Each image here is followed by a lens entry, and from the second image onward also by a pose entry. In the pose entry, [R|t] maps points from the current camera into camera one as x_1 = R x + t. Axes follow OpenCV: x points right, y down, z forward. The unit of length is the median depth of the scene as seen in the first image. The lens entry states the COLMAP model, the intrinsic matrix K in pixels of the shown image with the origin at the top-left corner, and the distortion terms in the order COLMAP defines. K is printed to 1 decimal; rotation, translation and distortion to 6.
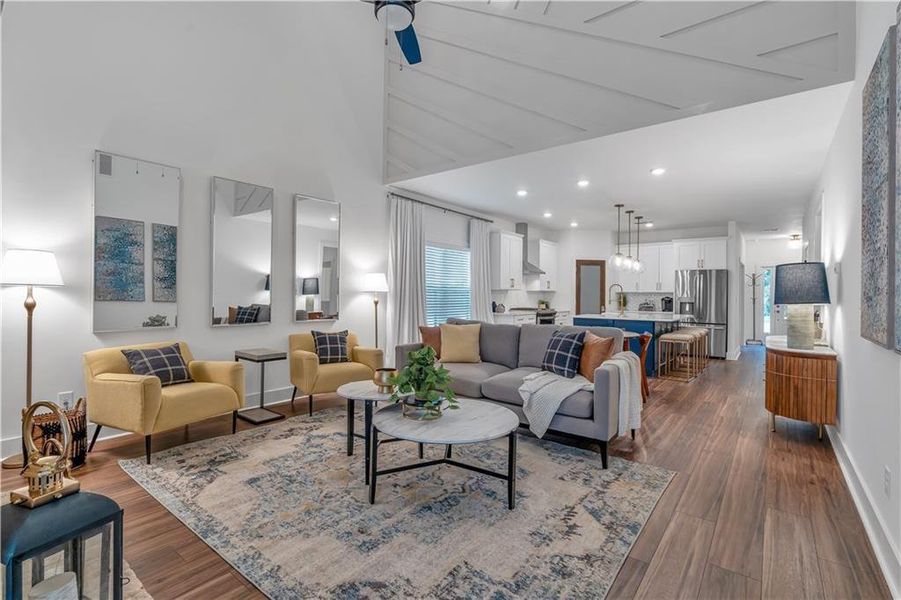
lens RADIAL K [[412.3, 0, 451.7], [0, 412.3, 297.3], [0, 0, 1]] dist [-0.005237, -0.002615]
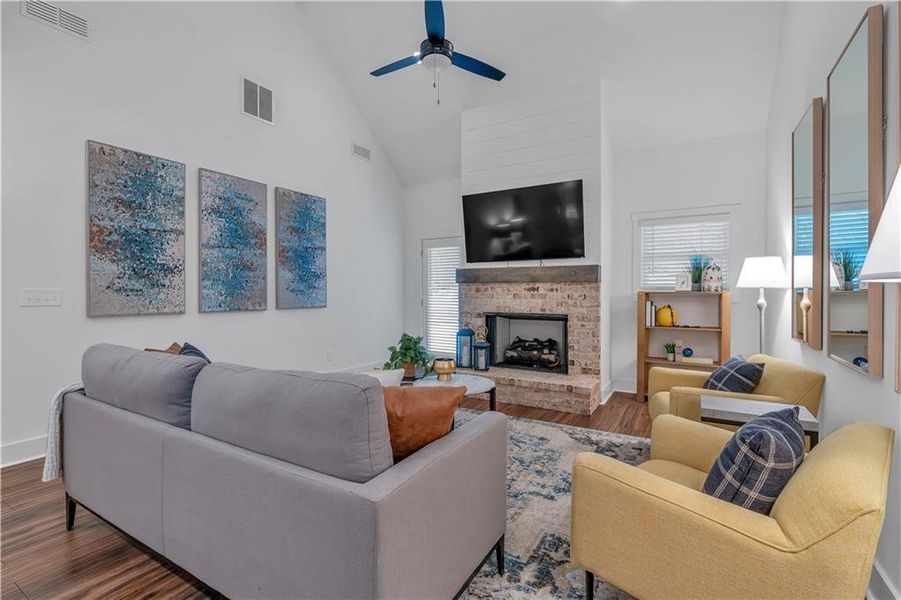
lens RADIAL K [[412.3, 0, 451.9], [0, 412.3, 293.3], [0, 0, 1]] dist [-0.005237, -0.002615]
pose [[-0.992309, -0.012157, -0.123188, -0.021394], [-0.013553, 0.999853, 0.010501, -0.011430], [0.123042, 0.012089, -0.992328, 1.318608]]
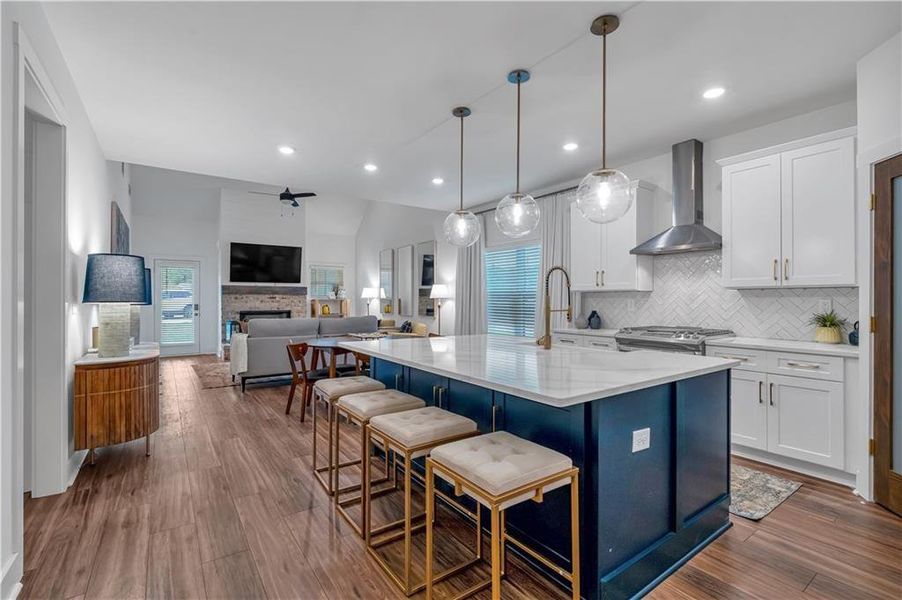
lens RADIAL K [[412.7, 0, 453.9], [0, 412.7, 299.9], [0, 0, 1]] dist [-0.005237, -0.002615]
pose [[-0.290802, -0.011644, -0.956712, 1.341222], [-0.012374, 0.999888, -0.008409, 0.002619], [0.956703, 0.009393, -0.290914, 1.747163]]
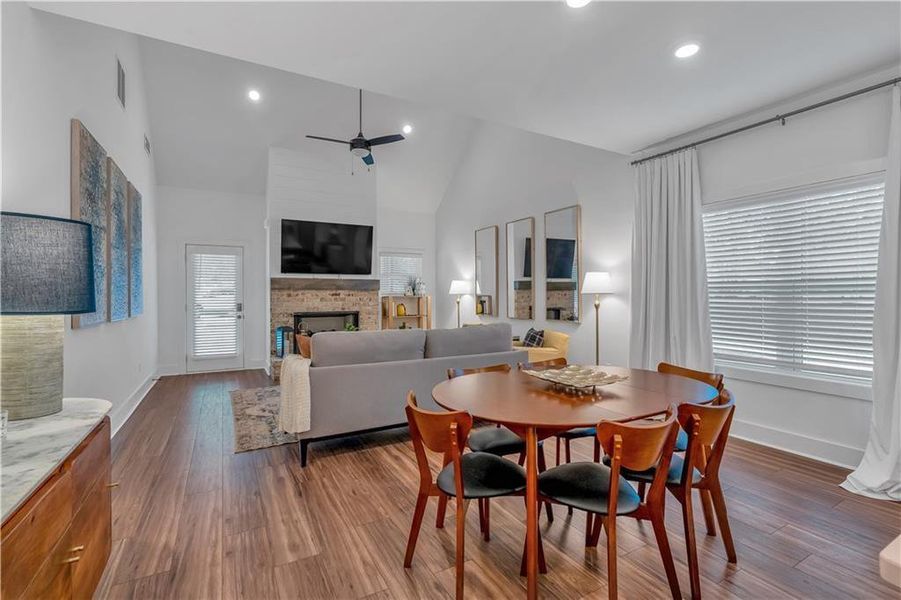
lens RADIAL K [[412.3, 0, 450.3], [0, 412.3, 298.2], [0, 0, 1]] dist [-0.005237, -0.002615]
pose [[-0.395812, -0.005793, -0.918313, 0.869650], [-0.008719, 0.999959, -0.002550, -0.000205], [0.918290, 0.006998, -0.395846, 1.276258]]
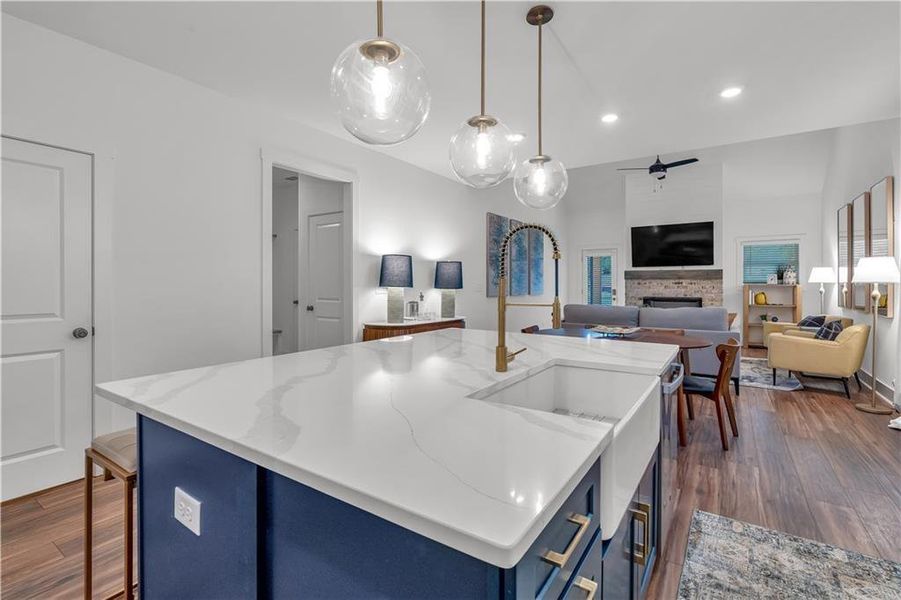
lens RADIAL K [[412.3, 0, 449.3], [0, 412.3, 282.3], [0, 0, 1]] dist [-0.005237, -0.002615]
pose [[-0.998055, -0.014405, -0.060650, 0.766368], [-0.014587, 0.999890, 0.002556, -0.006574], [0.060606, 0.003436, -0.998156, 2.048634]]
